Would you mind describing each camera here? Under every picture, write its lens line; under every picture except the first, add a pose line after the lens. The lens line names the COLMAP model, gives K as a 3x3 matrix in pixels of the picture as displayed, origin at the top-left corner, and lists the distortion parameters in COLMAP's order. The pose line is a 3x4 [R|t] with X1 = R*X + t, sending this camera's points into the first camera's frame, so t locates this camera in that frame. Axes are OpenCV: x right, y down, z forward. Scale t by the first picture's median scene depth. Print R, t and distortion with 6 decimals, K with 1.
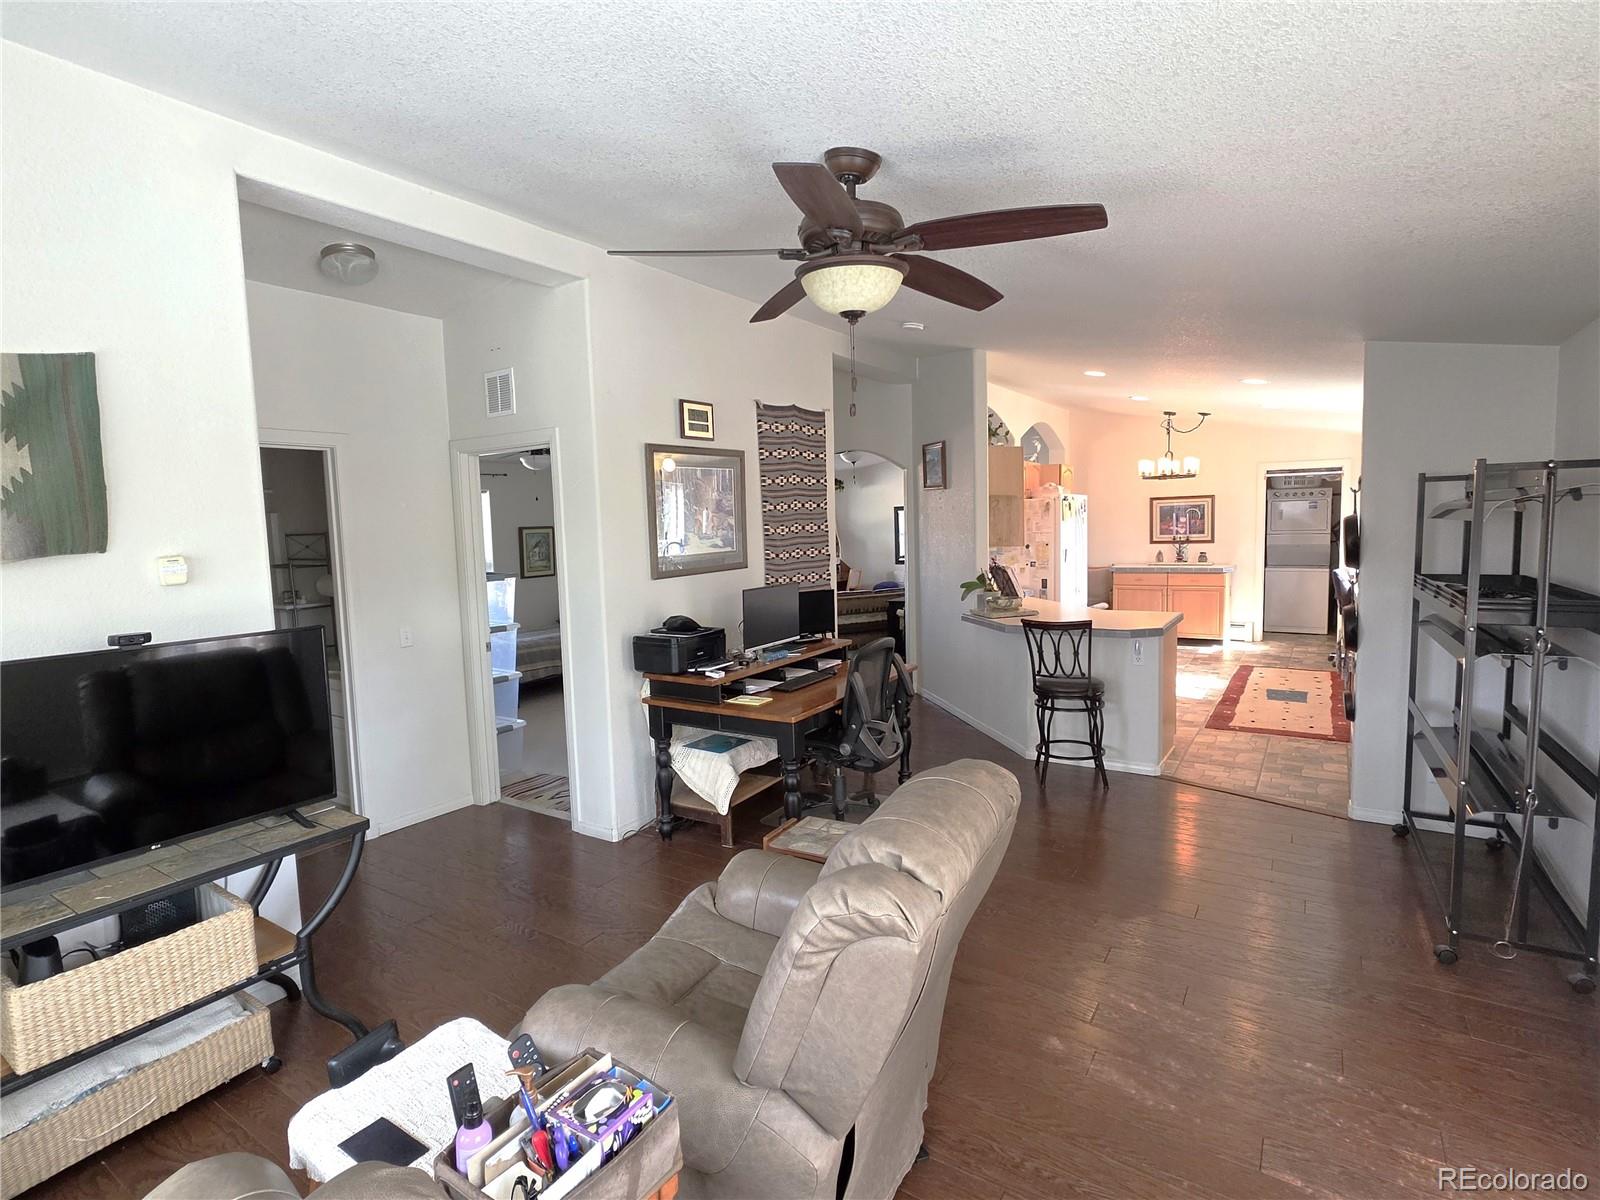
lens RADIAL K [[806.8, 0, 793.2], [0, 806.8, 593.6], [0, 0, 1]] dist [-0.001865, -0.000413]
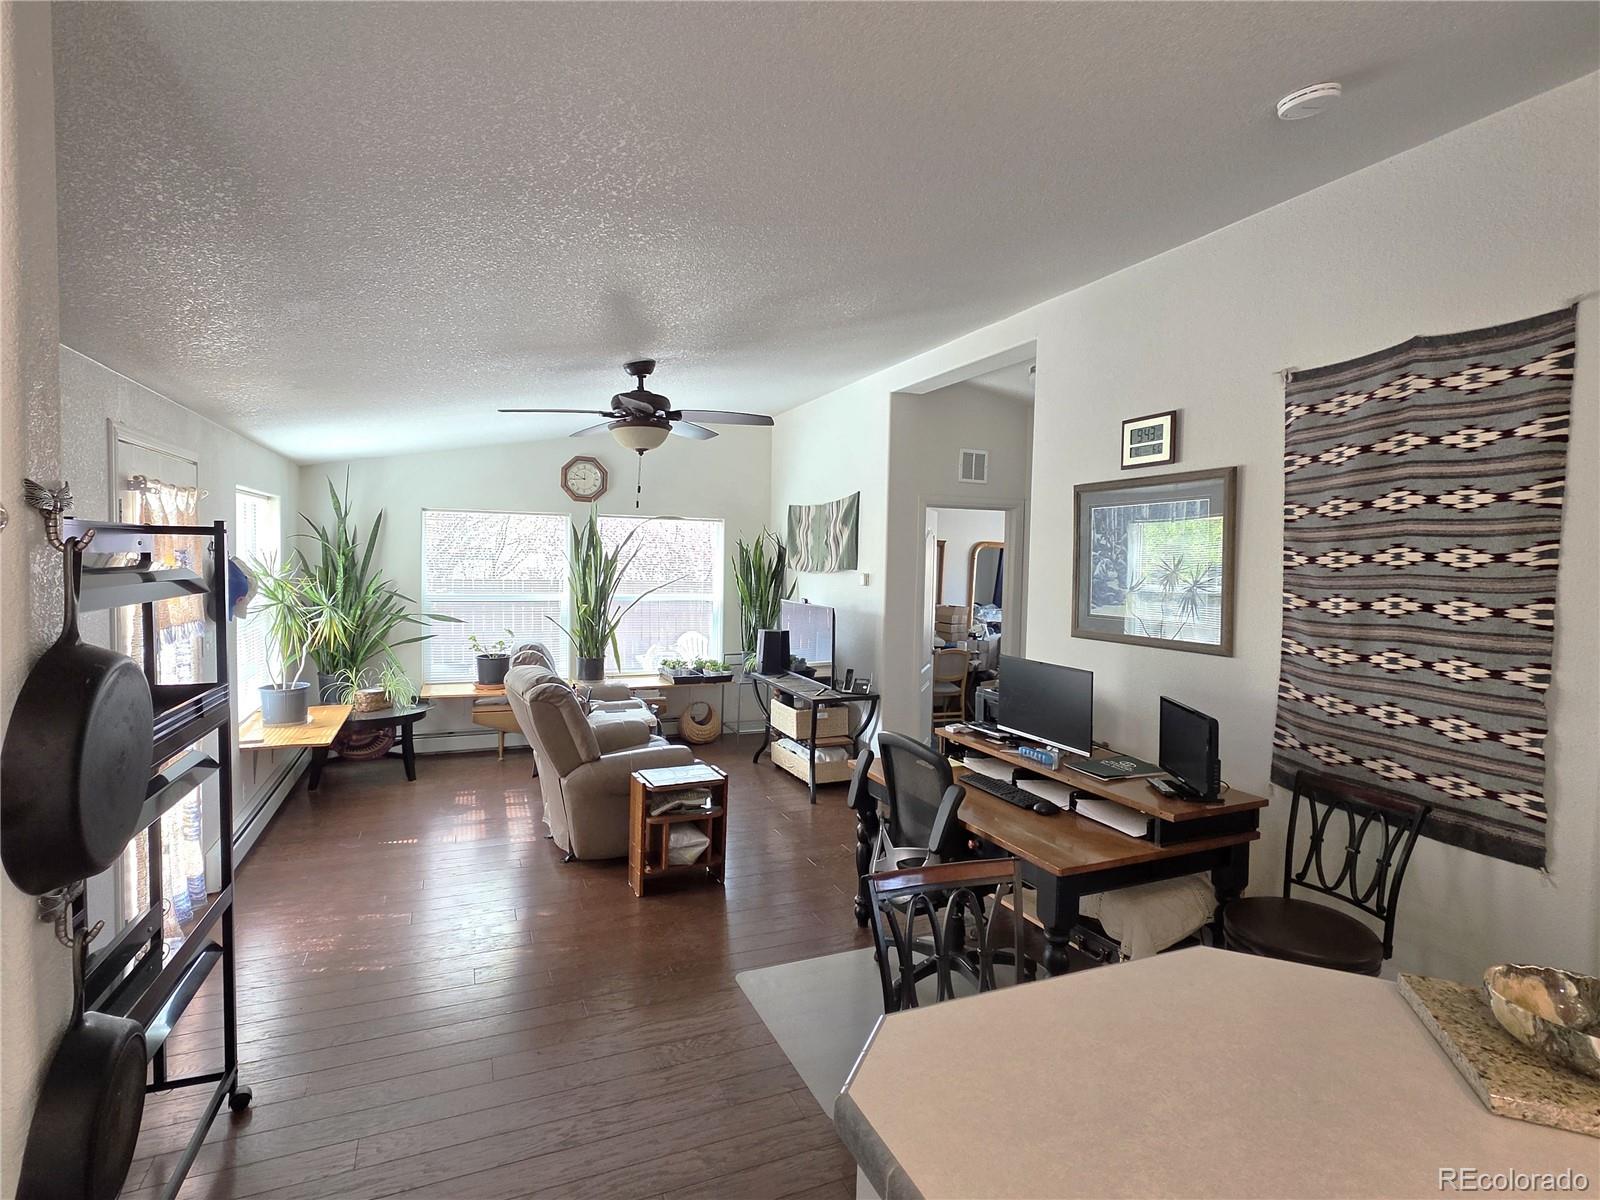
lens RADIAL K [[806.8, 0, 795.4], [0, 806.8, 594.5], [0, 0, 1]] dist [-0.001865, -0.000413]
pose [[-0.557223, 0.056143, -0.828462, 0.627429], [-0.080342, 0.989385, 0.121086, -0.126243], [0.826467, 0.134032, -0.546798, 1.055395]]
